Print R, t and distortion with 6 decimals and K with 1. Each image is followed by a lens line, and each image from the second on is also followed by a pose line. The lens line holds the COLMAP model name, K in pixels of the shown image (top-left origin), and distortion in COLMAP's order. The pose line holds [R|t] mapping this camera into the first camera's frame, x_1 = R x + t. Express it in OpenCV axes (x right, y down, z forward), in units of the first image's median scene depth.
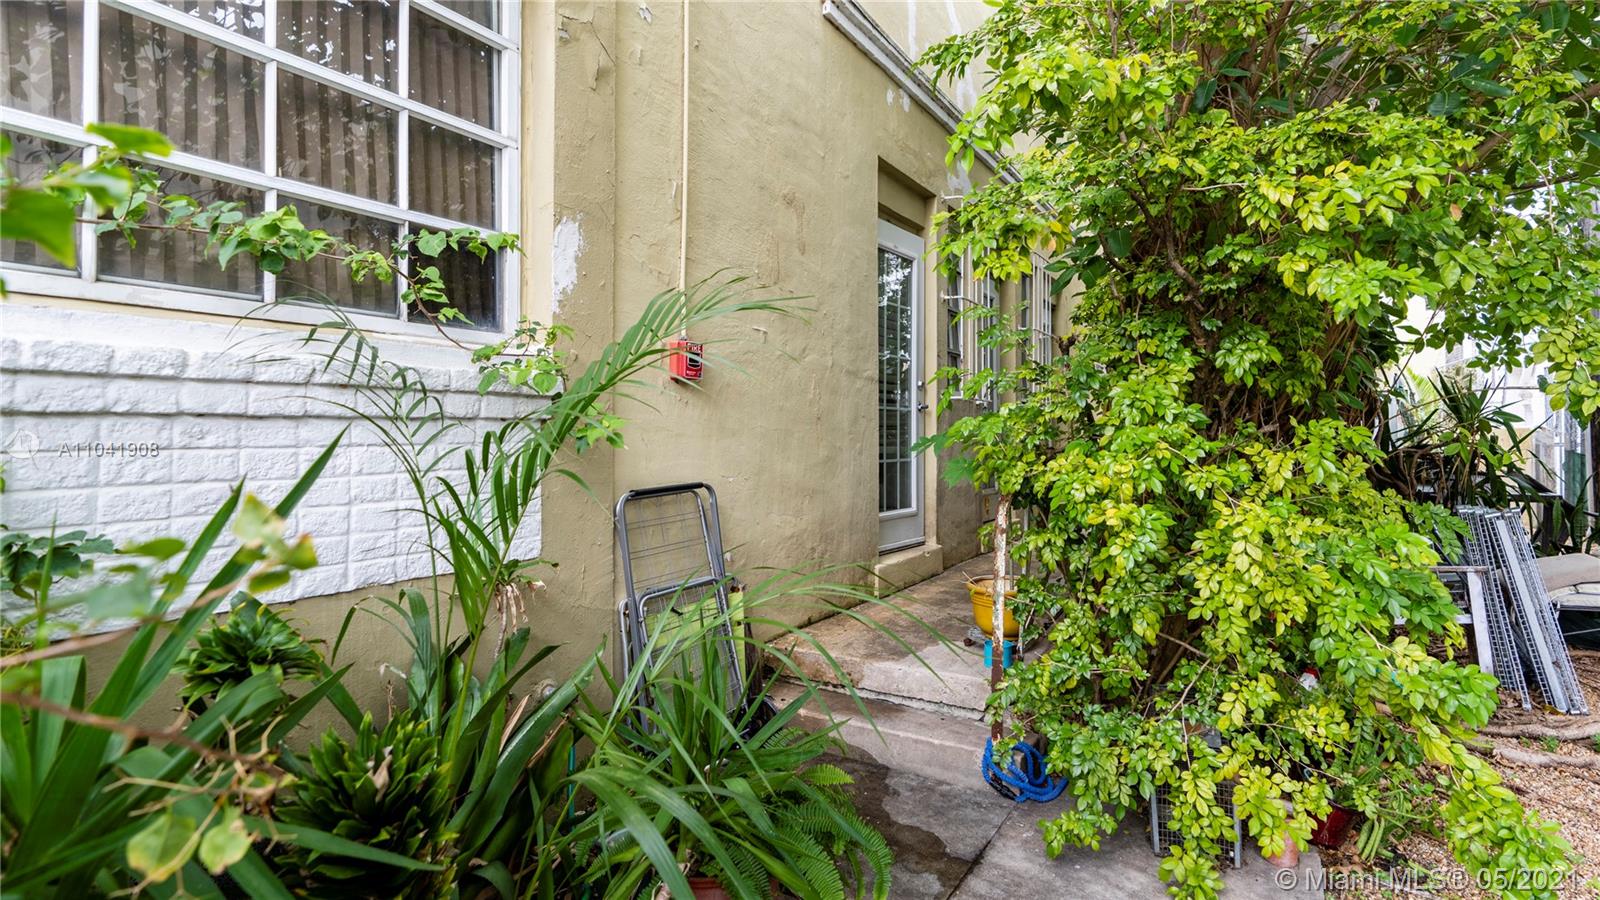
lens RADIAL K [[748.7, 0, 840.7], [0, 748.7, 406.7], [0, 0, 1]] dist [-0.002864, 0.003902]
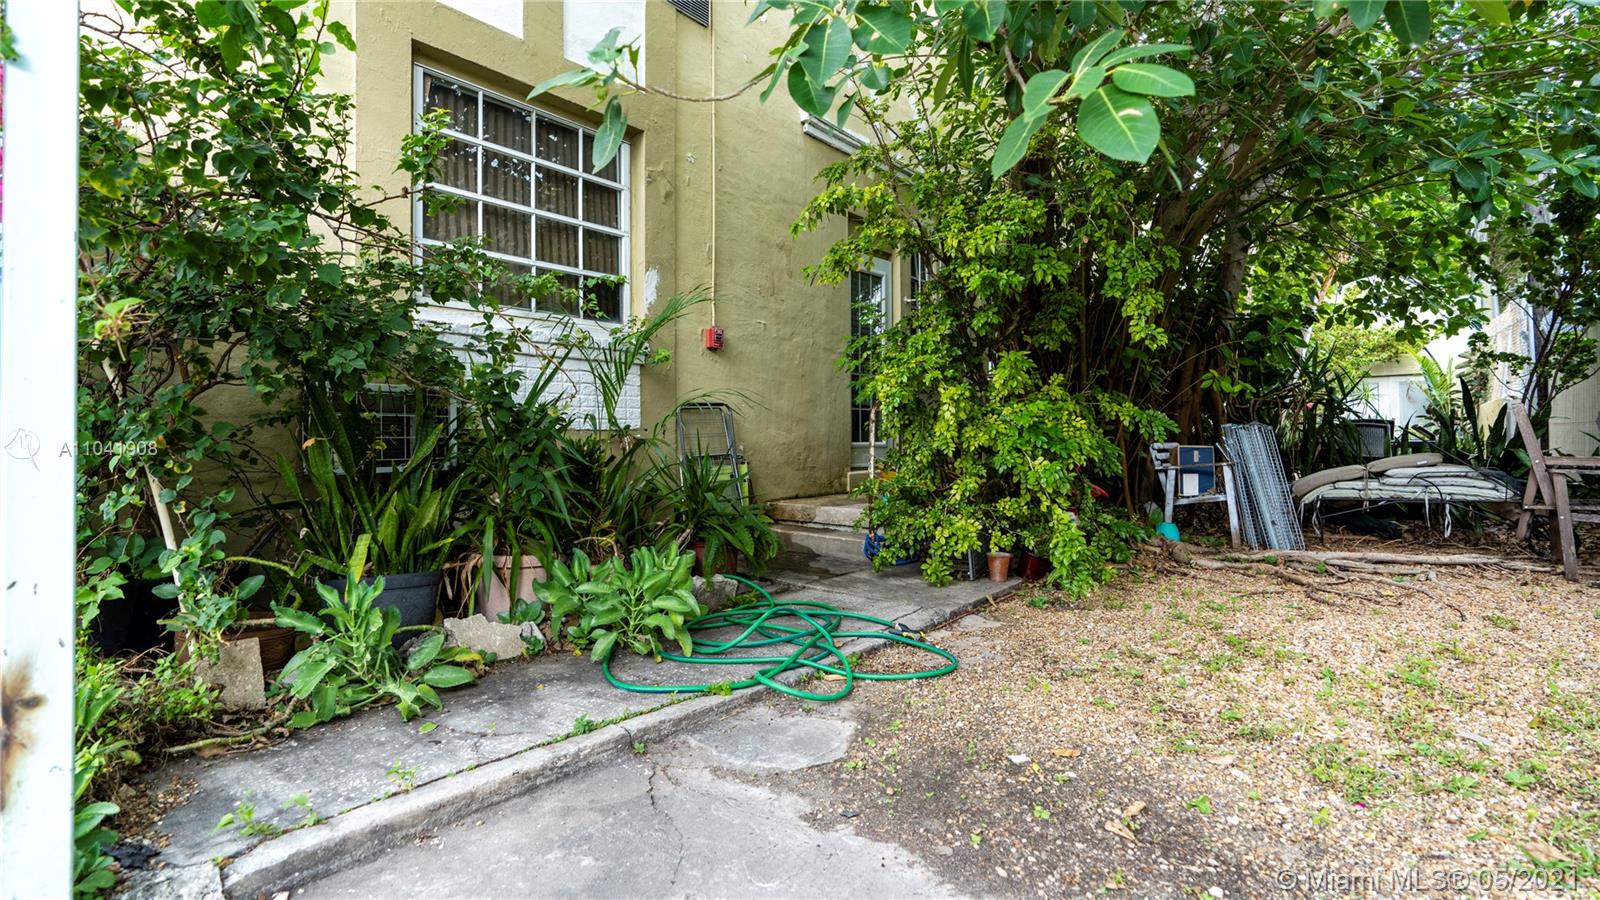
lens RADIAL K [[748.7, 0, 792.5], [0, 748.7, 420.4], [0, 0, 1]] dist [-0.002864, 0.003902]
pose [[0.974884, -0.011679, -0.222406, 0.489399], [0.010077, 0.999914, -0.008341, 0.198647], [0.222485, 0.005890, 0.974918, -0.966697]]
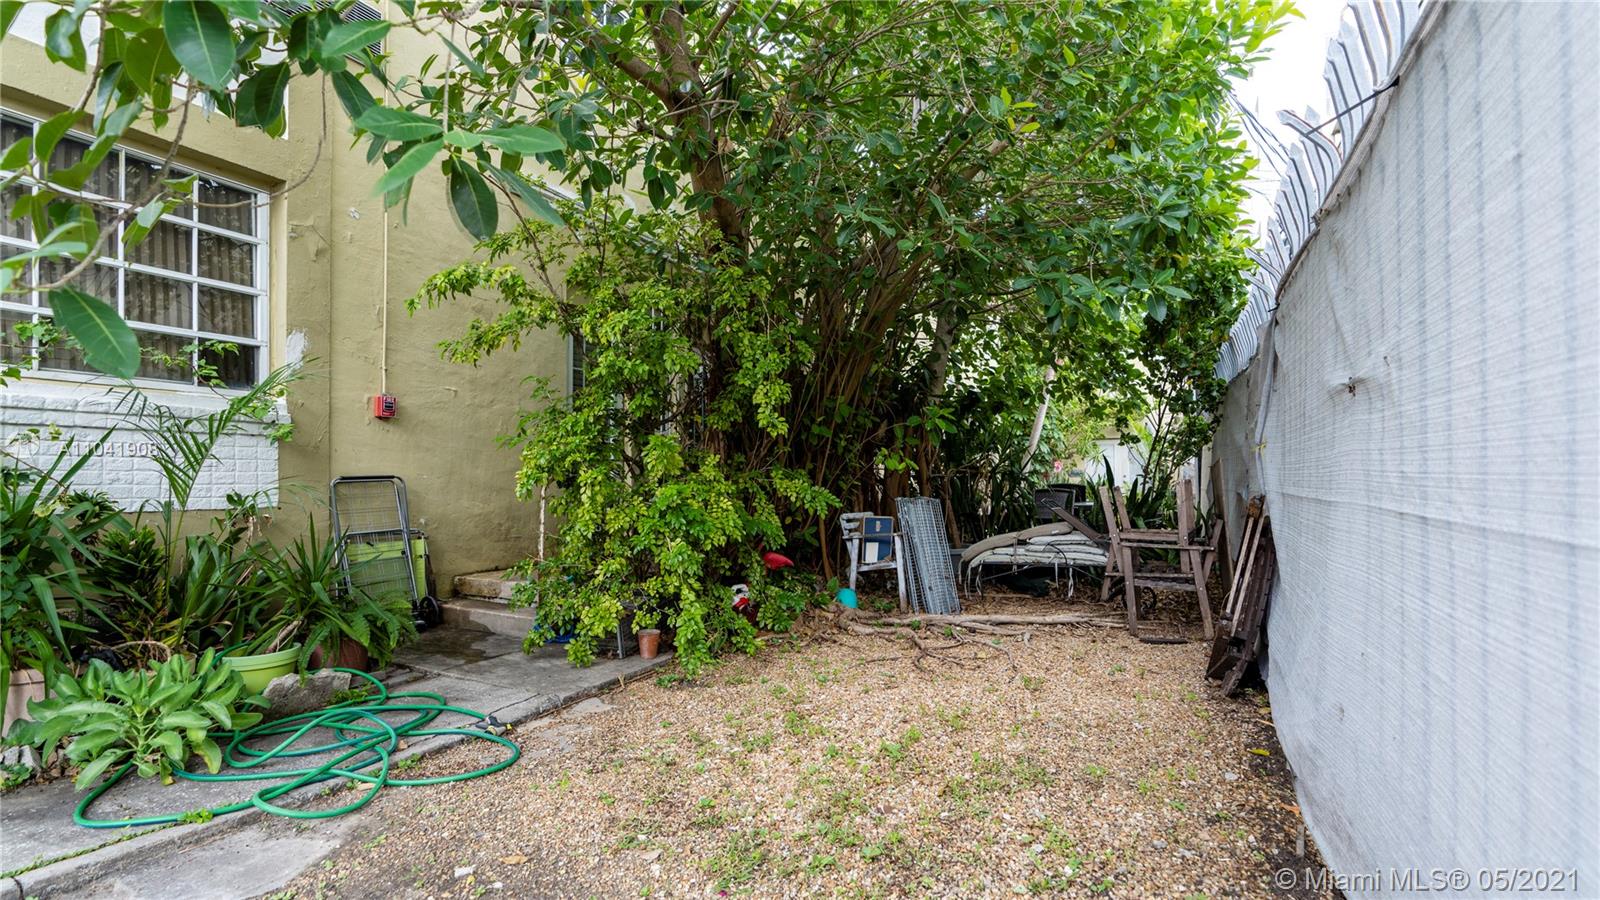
lens RADIAL K [[748.7, 0, 829.0], [0, 748.7, 466.2], [0, 0, 1]] dist [-0.002864, 0.003902]
pose [[0.999947, -0.004320, -0.009324, 1.052671], [0.004342, 0.999988, 0.002428, 0.097326], [0.009314, -0.002469, 0.999954, -0.931932]]
